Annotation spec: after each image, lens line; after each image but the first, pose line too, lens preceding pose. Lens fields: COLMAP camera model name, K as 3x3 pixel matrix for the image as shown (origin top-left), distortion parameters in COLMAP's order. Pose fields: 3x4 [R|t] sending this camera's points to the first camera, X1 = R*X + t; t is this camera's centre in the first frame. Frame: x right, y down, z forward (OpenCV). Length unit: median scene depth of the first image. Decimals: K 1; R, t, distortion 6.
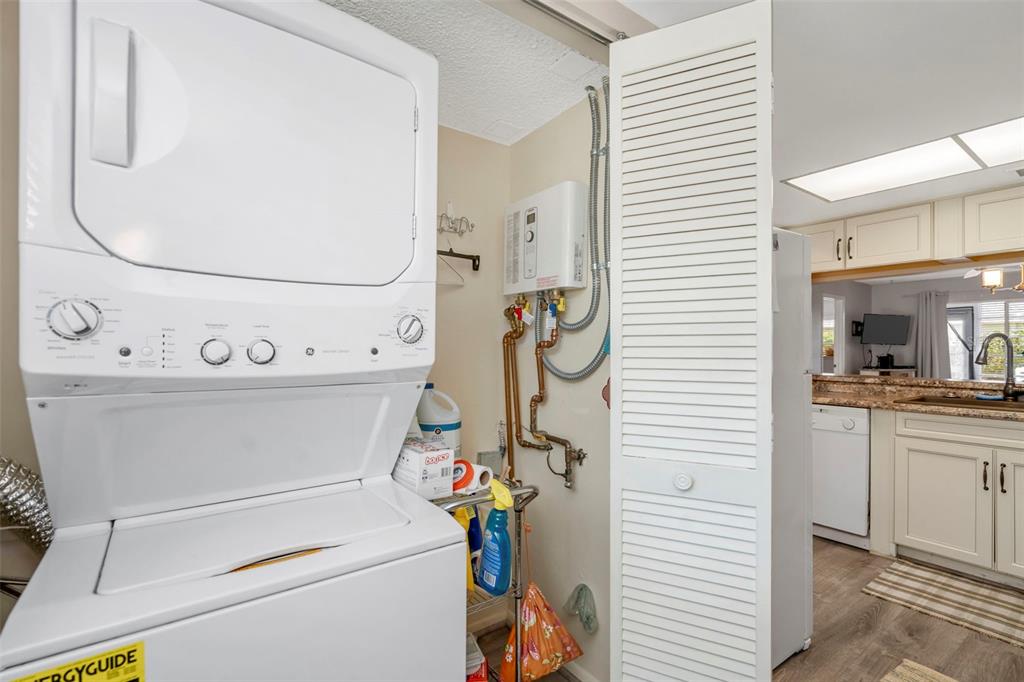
lens RADIAL K [[472.4, 0, 514.5], [0, 472.4, 348.0], [0, 0, 1]] dist [-0.000996, -0.000015]
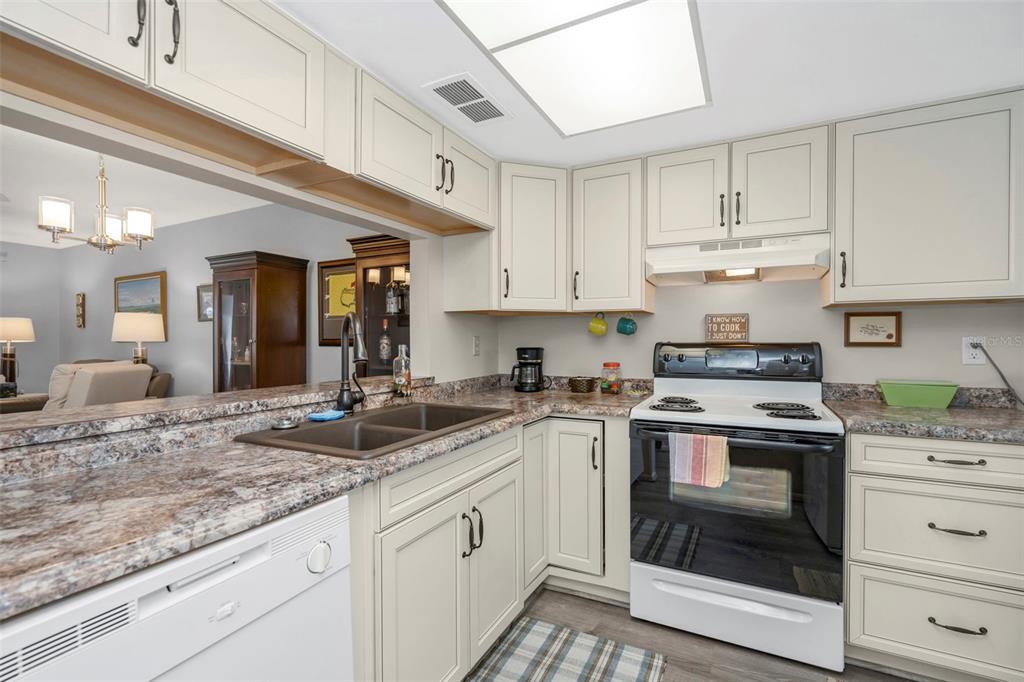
lens RADIAL K [[461.3, 0, 514.1], [0, 461.3, 340.9], [0, 0, 1]] dist [-0.001593, 0.000272]
pose [[-0.447391, -0.007368, 0.894308, 0.335943], [0.000140, 0.999965, 0.008309, 0.001378], [-0.894338, 0.003842, -0.447375, 0.996739]]
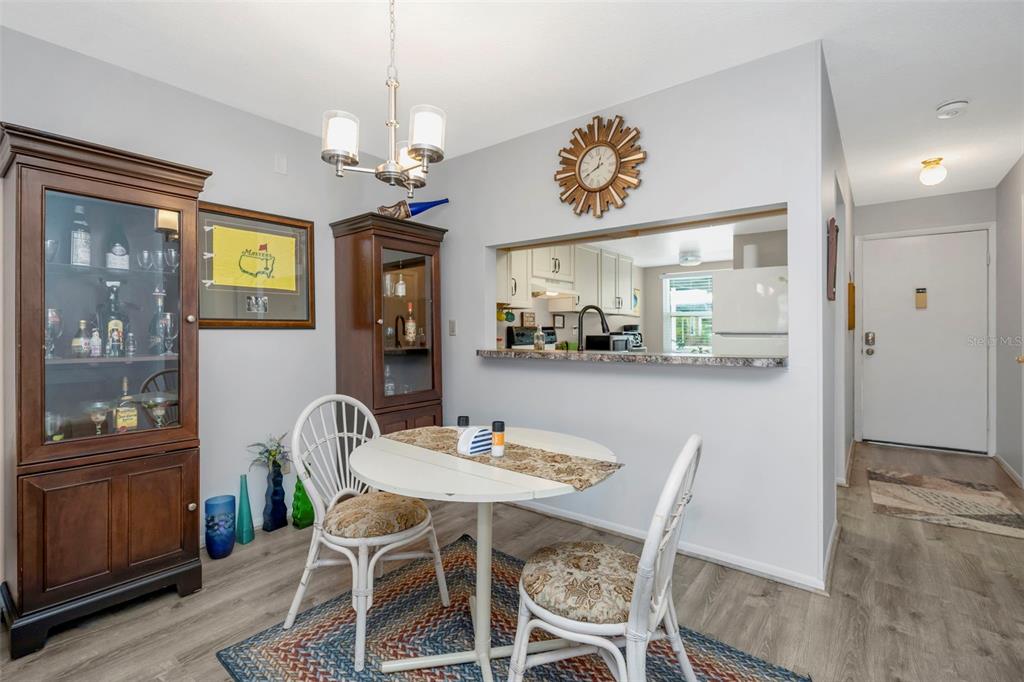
lens RADIAL K [[469.1, 0, 511.0], [0, 469.1, 335.9], [0, 0, 1]] dist [-0.003650, -0.000433]
pose [[-0.963157, 0.001333, -0.268936, 1.396543], [-0.000537, 0.999976, 0.006881, 0.033645], [0.268939, 0.006772, -0.963133, 1.882013]]
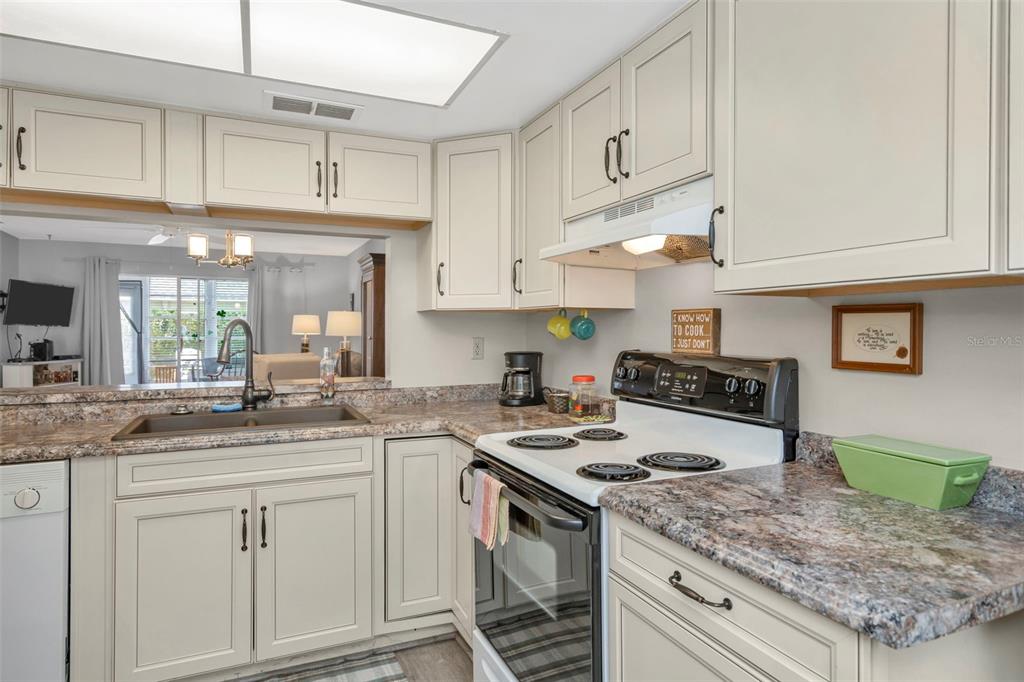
lens RADIAL K [[592.7, 0, 511.9], [0, 592.7, 330.0], [0, 0, 1]] dist [0.009708, 0.000172]
pose [[0.212415, -0.005184, 0.977166, 0.199362], [-0.001572, 0.999983, 0.005647, -0.019156], [-0.977178, -0.002736, 0.212404, 0.361261]]
